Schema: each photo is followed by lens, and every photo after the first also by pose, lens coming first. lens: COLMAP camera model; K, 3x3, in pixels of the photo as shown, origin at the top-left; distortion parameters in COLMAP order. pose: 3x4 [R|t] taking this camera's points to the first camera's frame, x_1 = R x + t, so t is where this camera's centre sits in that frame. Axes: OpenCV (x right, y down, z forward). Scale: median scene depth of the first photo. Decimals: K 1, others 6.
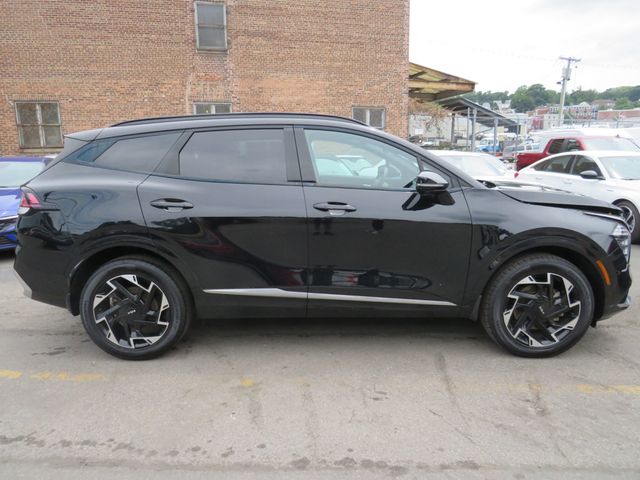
lens RADIAL K [[472.5, 0, 313.3], [0, 472.5, 241.1], [0, 0, 1]] dist [0.002135, -0.008945]
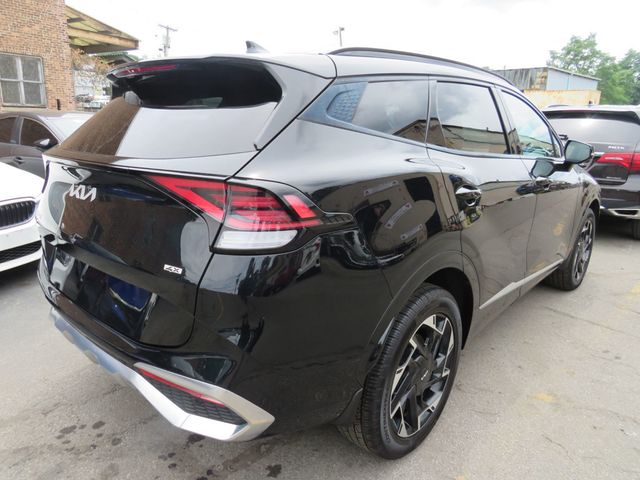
lens RADIAL K [[472.5, 0, 316.9], [0, 472.5, 236.8], [0, 0, 1]] dist [0.002135, -0.008945]
pose [[0.690022, -0.158711, 0.706173, -0.136530], [0.113802, 0.987317, 0.110698, -0.016755], [-0.714786, 0.003980, 0.699332, 0.105276]]
